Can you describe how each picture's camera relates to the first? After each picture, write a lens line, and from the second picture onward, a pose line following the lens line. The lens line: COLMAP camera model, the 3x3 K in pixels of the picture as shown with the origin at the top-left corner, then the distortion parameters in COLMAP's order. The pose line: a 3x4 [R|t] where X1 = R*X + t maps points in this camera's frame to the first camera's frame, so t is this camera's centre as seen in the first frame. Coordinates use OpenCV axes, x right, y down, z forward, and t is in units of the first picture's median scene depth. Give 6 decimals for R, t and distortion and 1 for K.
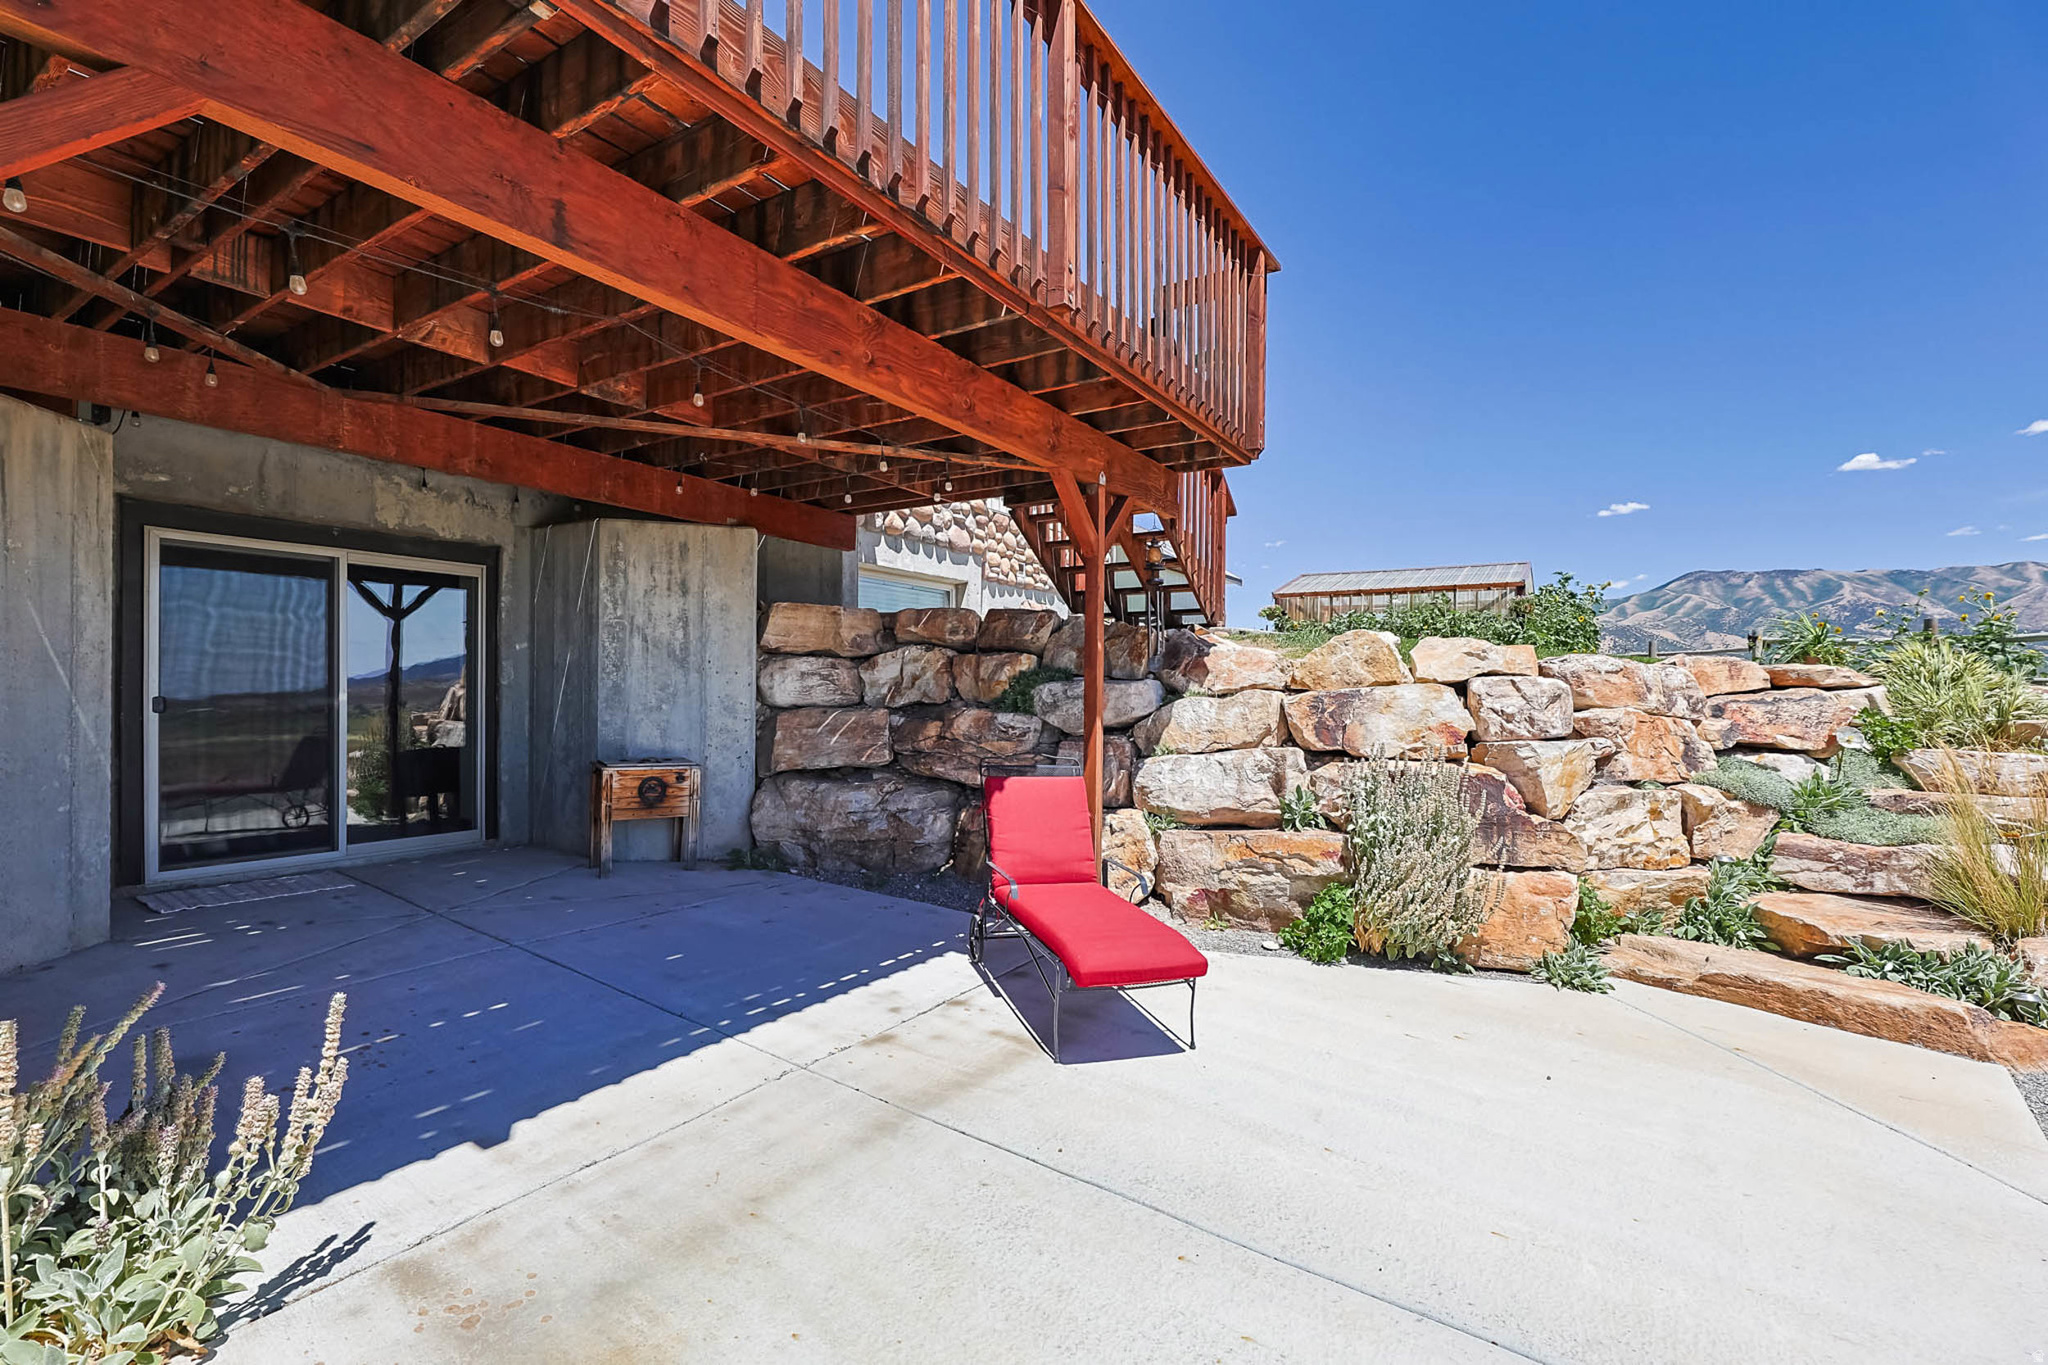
lens RADIAL K [[880.6, 0, 1038.6], [0, 880.6, 692.2], [0, 0, 1]] dist [-0.008845, -0.000806]
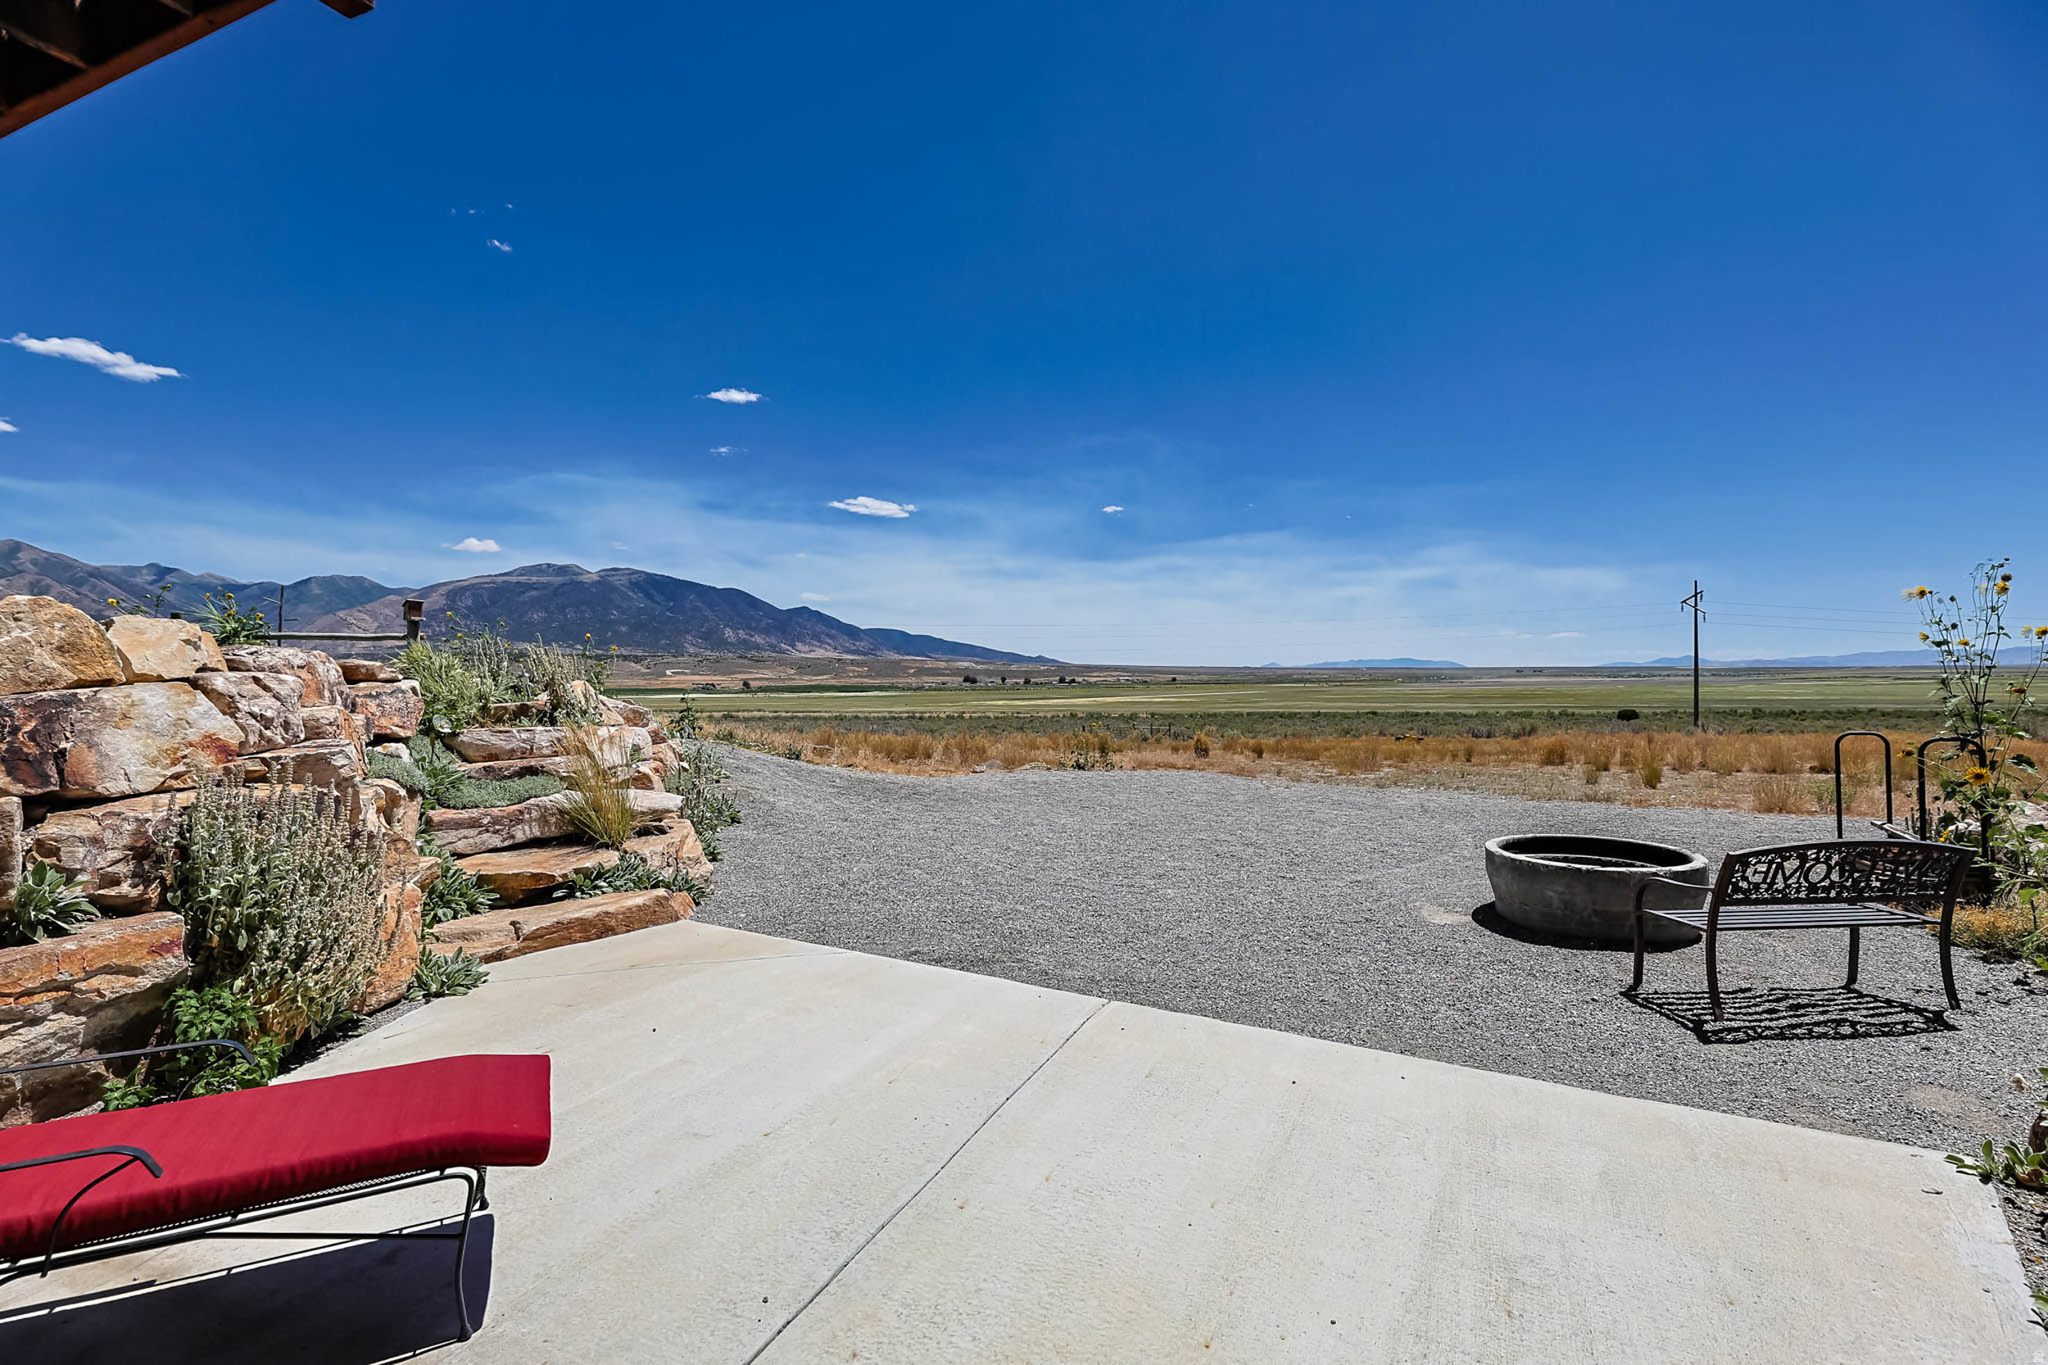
lens RADIAL K [[880.6, 0, 1008.6], [0, 880.6, 673.5], [0, 0, 1]] dist [-0.008845, -0.000806]
pose [[-0.180736, -0.002189, 0.983529, -0.369958], [0.010267, 0.999939, 0.004112, -0.012636], [-0.983478, 0.010841, -0.180702, 0.448680]]
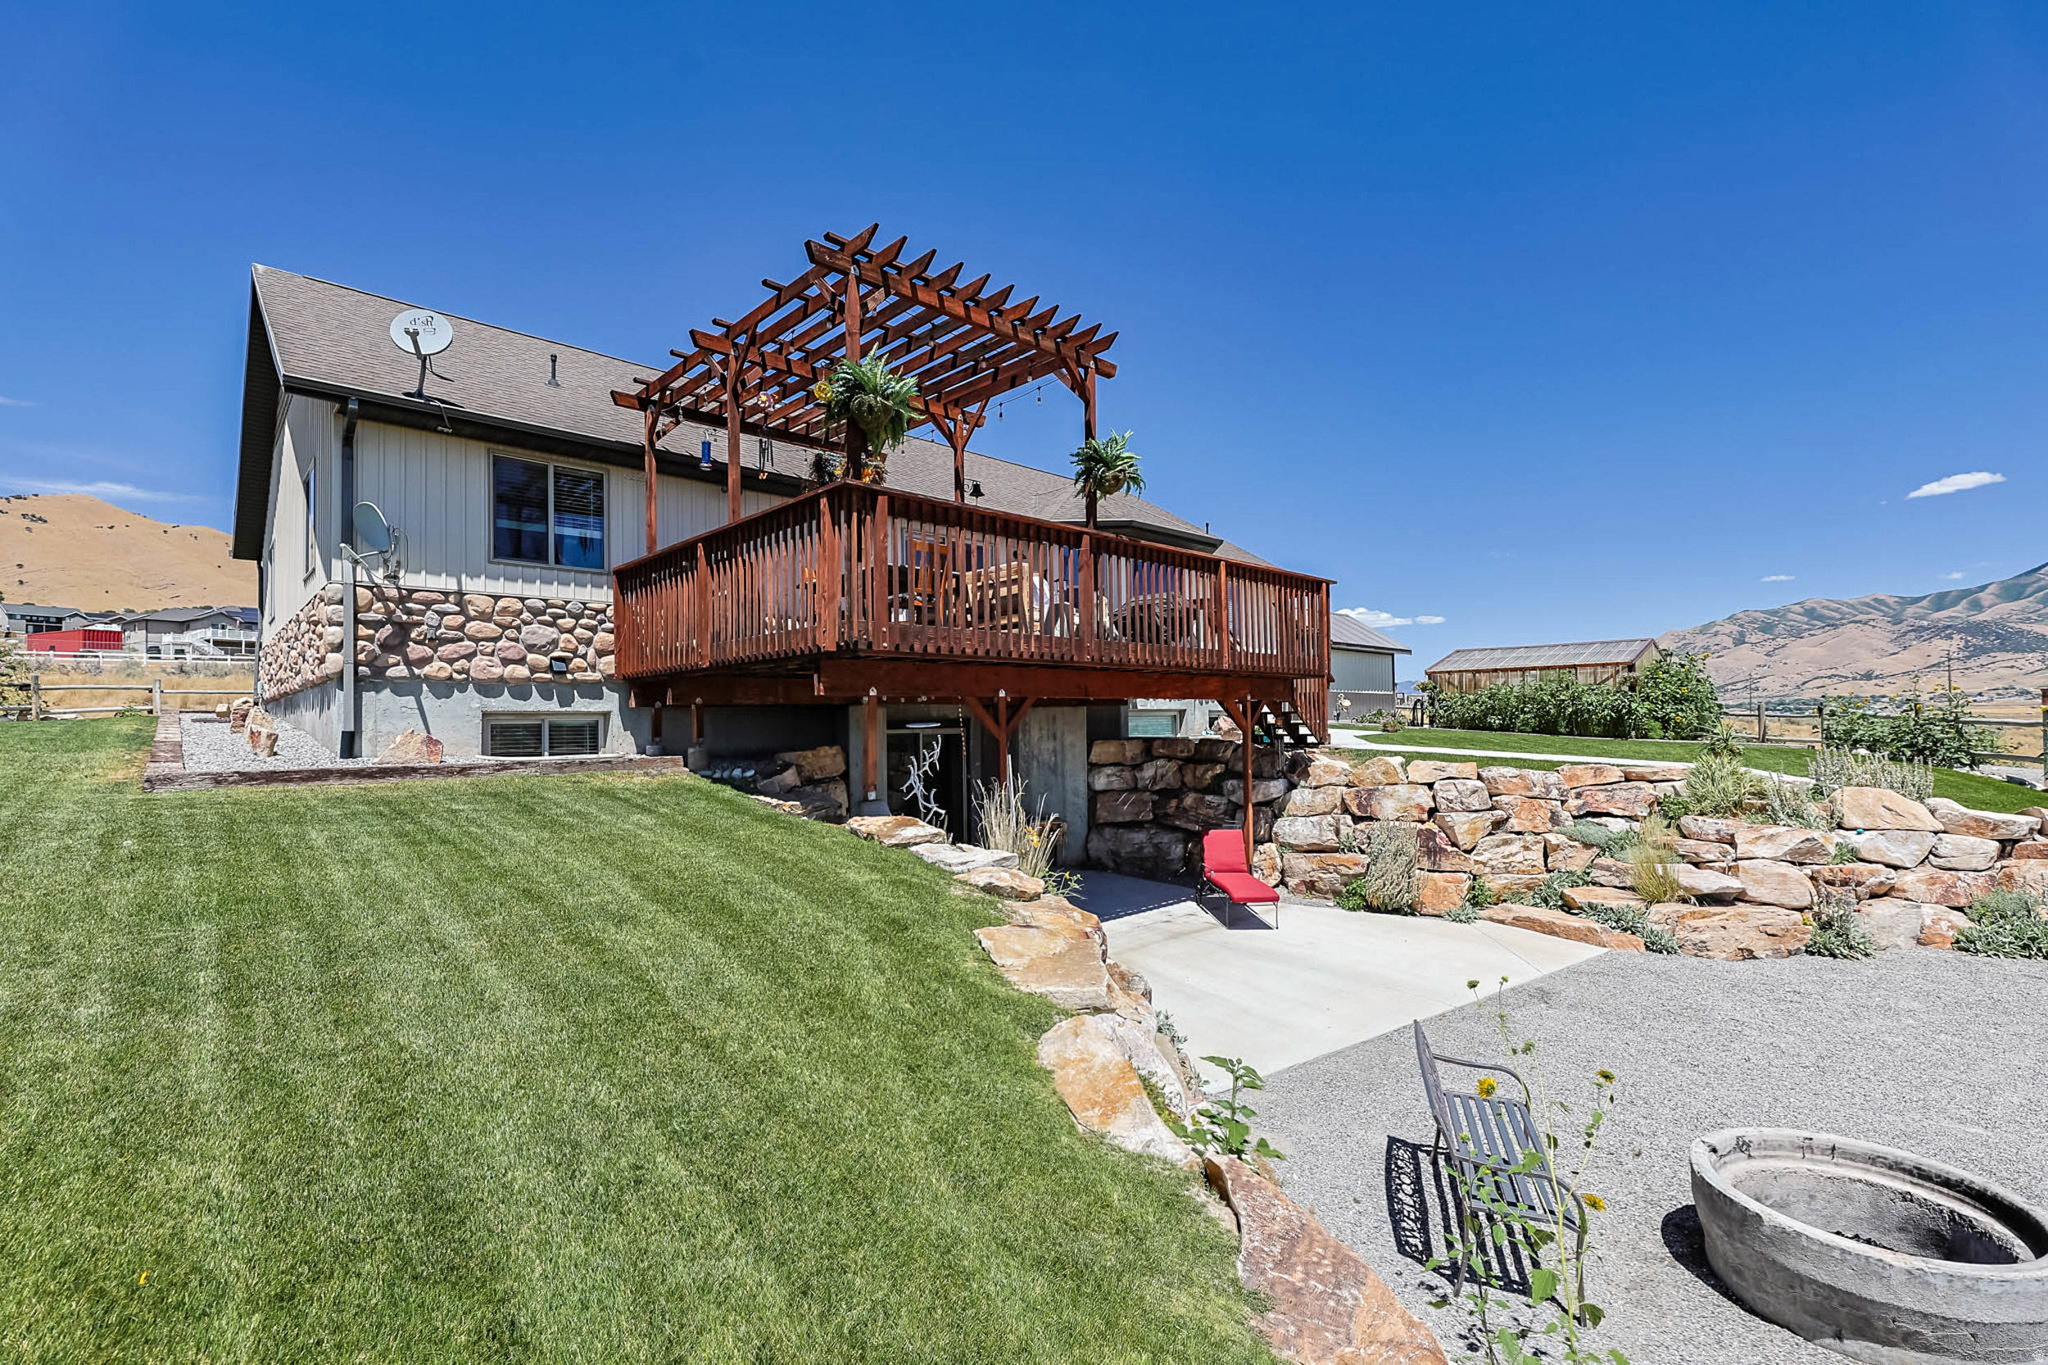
lens RADIAL K [[880.6, 0, 1041.6], [0, 880.6, 685.0], [0, 0, 1]] dist [-0.008845, -0.000806]
pose [[0.971935, -0.032439, -0.233003, 0.078430], [0.022724, 0.998762, -0.044259, -0.172268], [0.234150, 0.037722, 0.971468, -1.246337]]
